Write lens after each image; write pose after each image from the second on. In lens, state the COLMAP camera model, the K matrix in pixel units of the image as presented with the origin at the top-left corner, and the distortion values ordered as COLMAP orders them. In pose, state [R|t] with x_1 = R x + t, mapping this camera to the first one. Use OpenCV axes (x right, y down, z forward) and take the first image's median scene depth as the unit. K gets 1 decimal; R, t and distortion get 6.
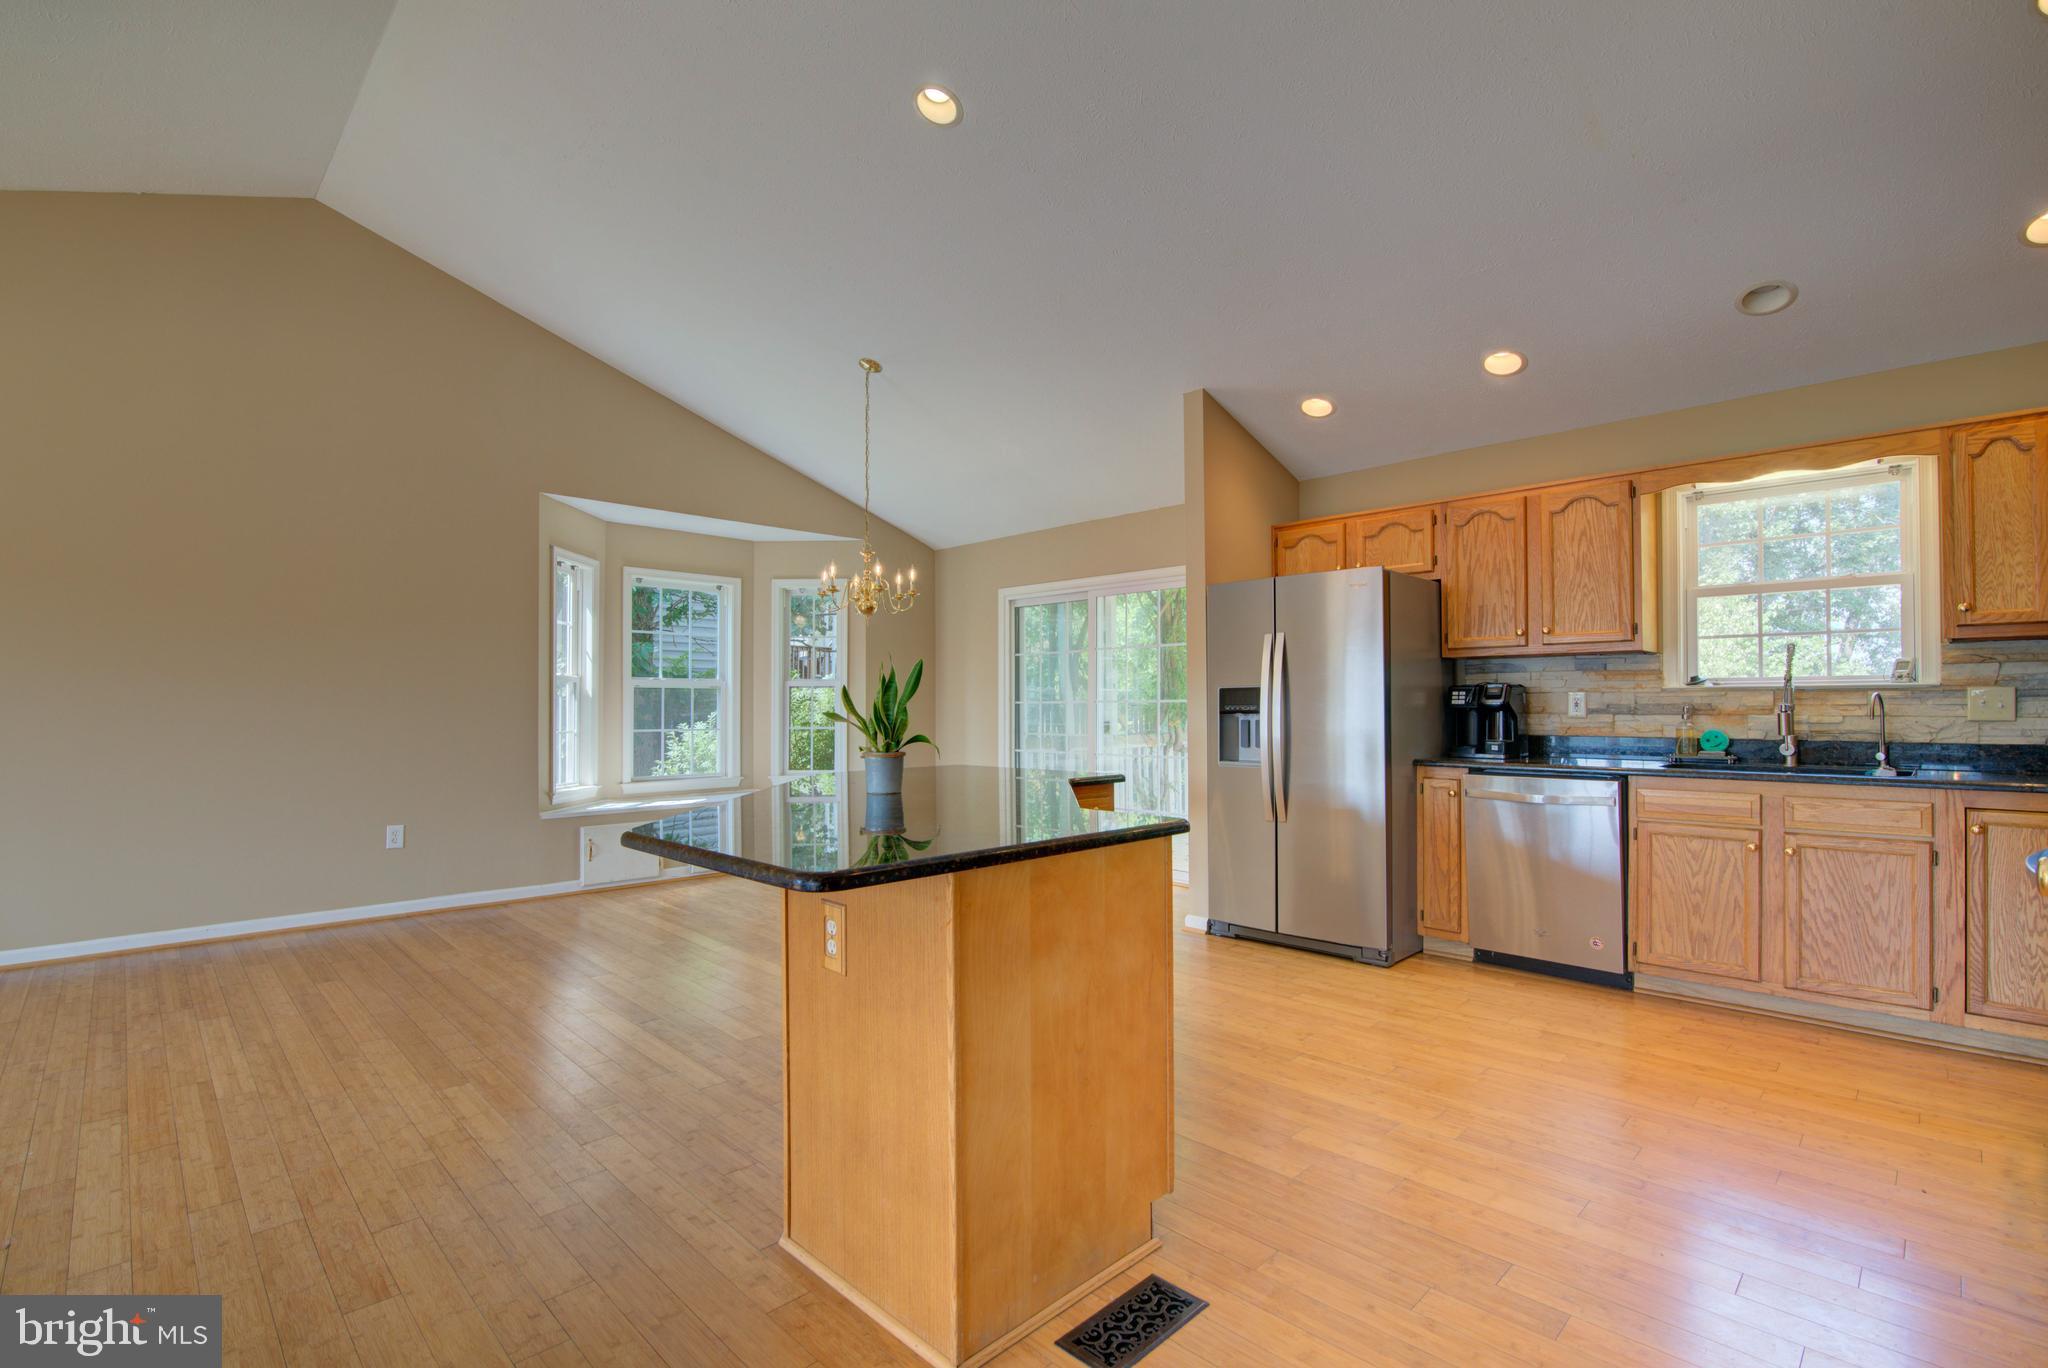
lens RADIAL K [[931.6, 0, 1025.2], [0, 931.6, 694.9], [0, 0, 1]] dist [-0.021880, 0.002312]
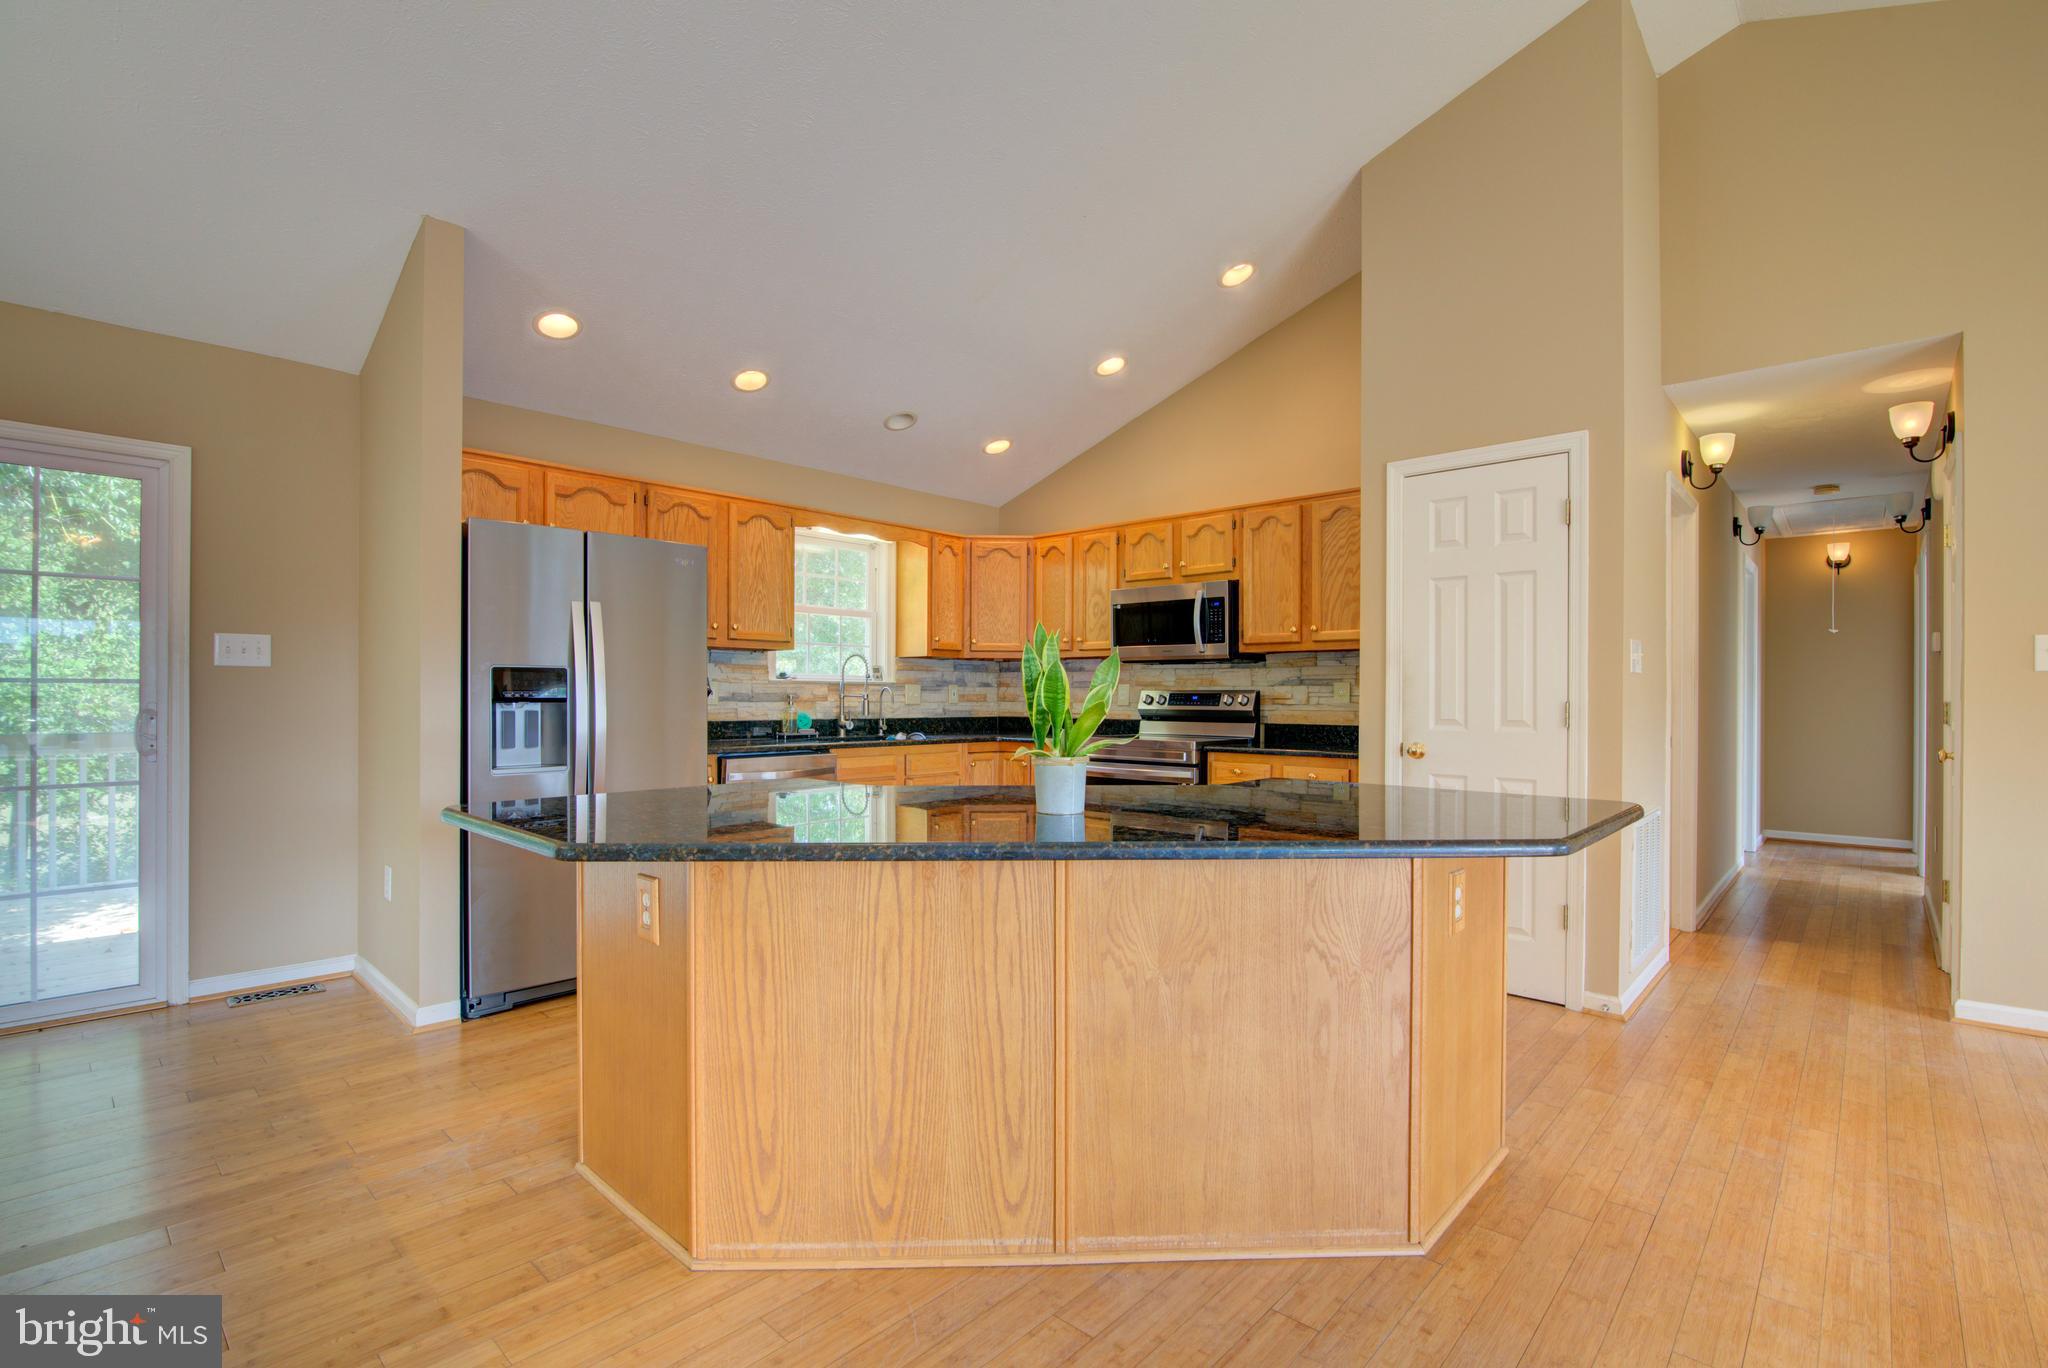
lens RADIAL K [[931.6, 0, 1025.2], [0, 931.6, 694.9], [0, 0, 1]] dist [-0.021880, 0.002312]
pose [[-0.043854, 0.003604, 0.999031, -0.608636], [-0.016601, 0.999853, -0.004336, 0.012502], [-0.998900, -0.016775, -0.043788, 0.740153]]
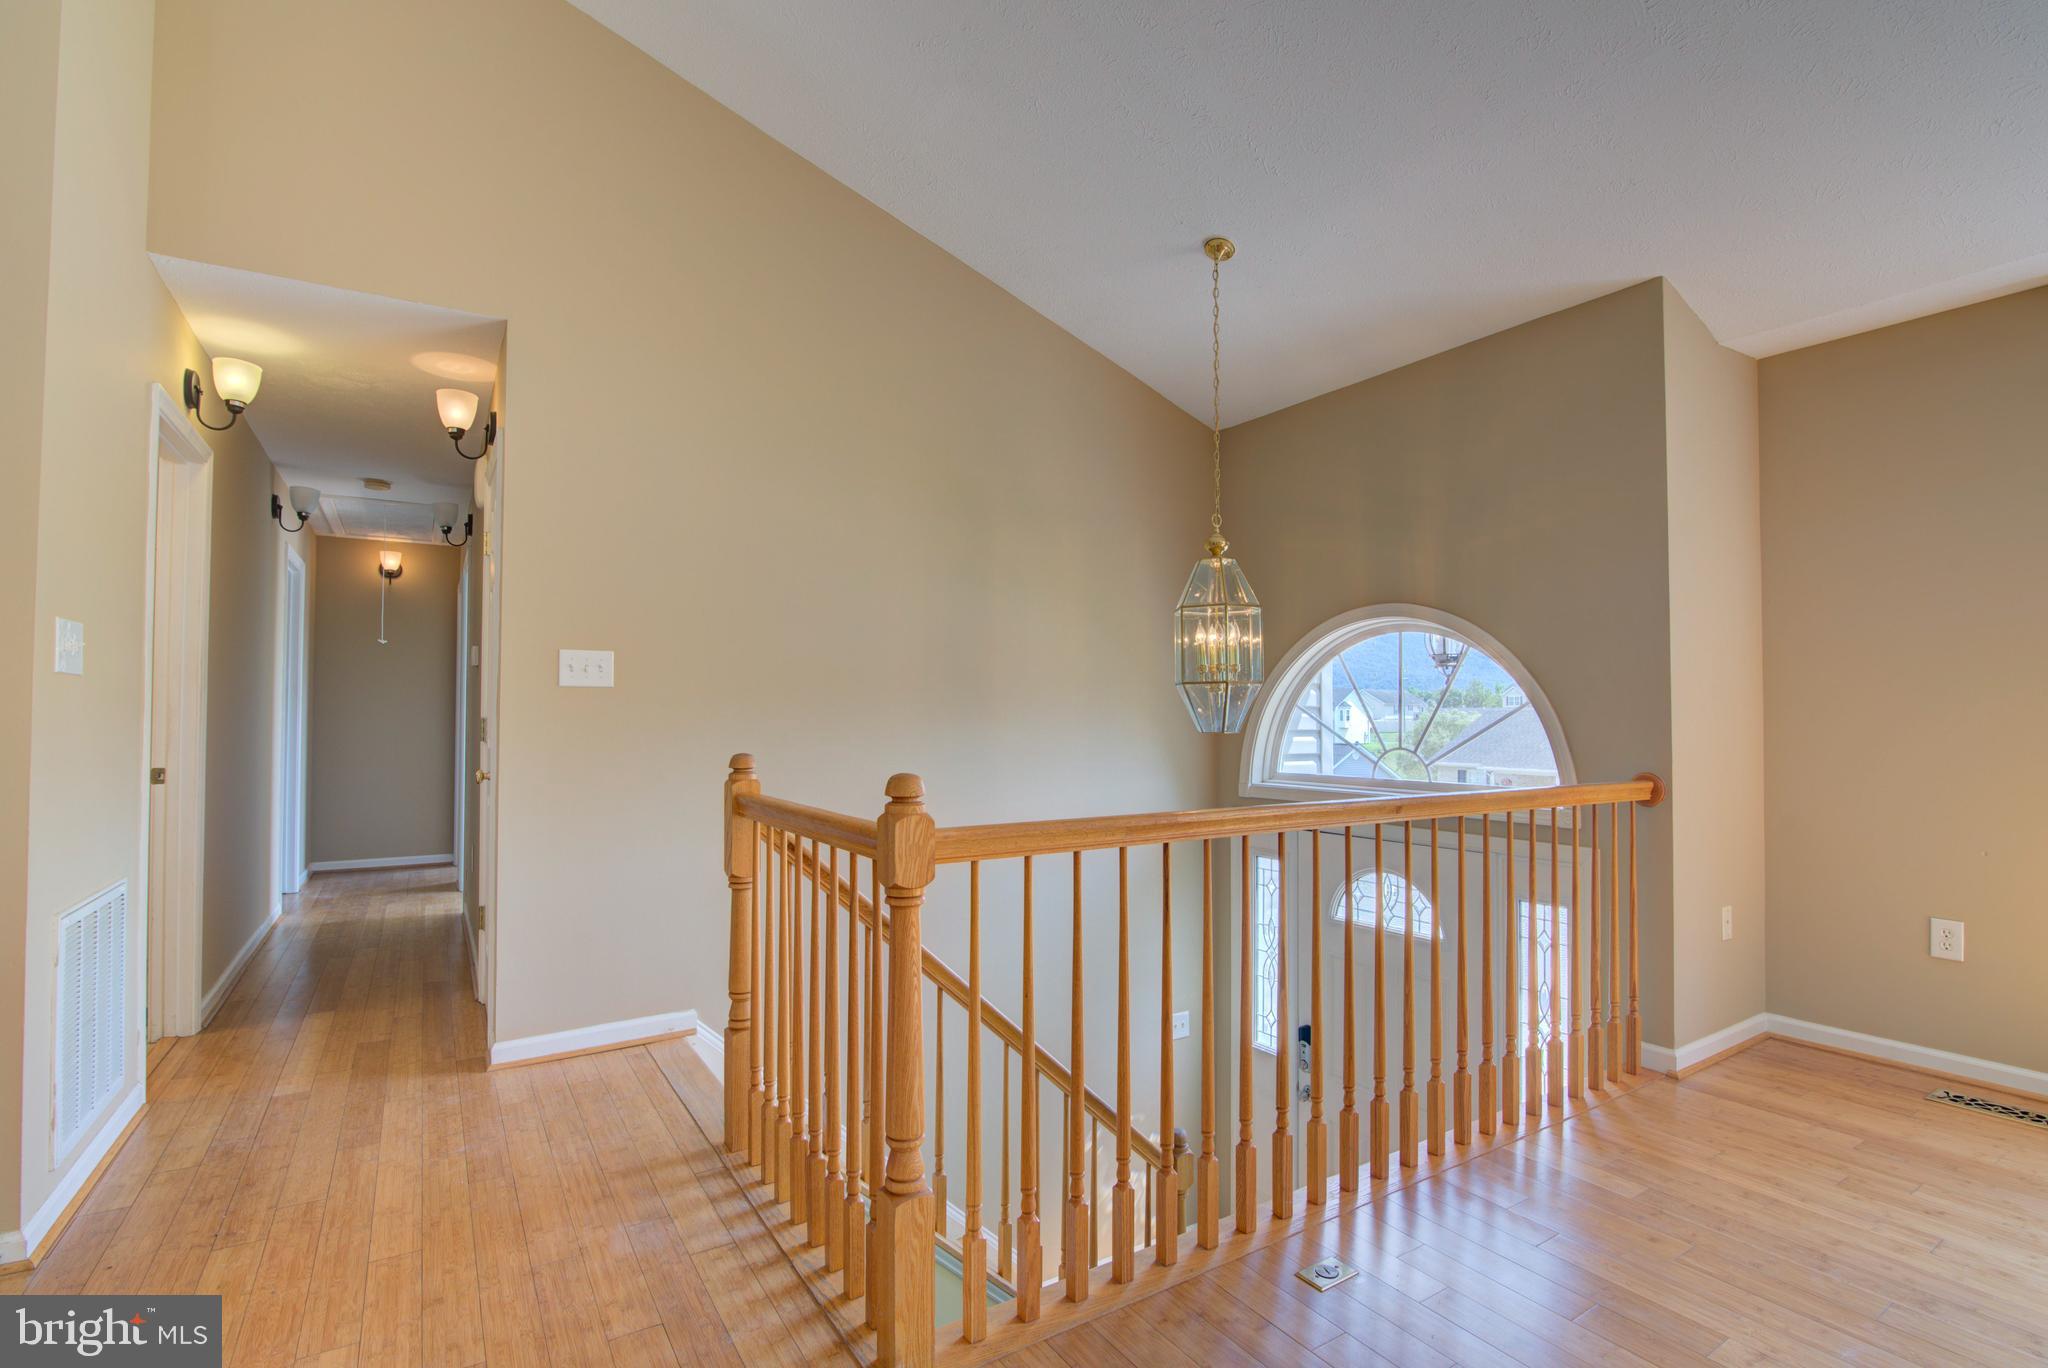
lens RADIAL K [[950.7, 0, 1025.9], [0, 950.7, 694.7], [0, 0, 1]] dist [-0.021879, 0.001774]
pose [[-0.977366, 0.006300, 0.211460, -0.416408], [-0.001154, 0.999383, -0.035107, 0.009109], [-0.211551, -0.034556, -0.976756, 0.532319]]
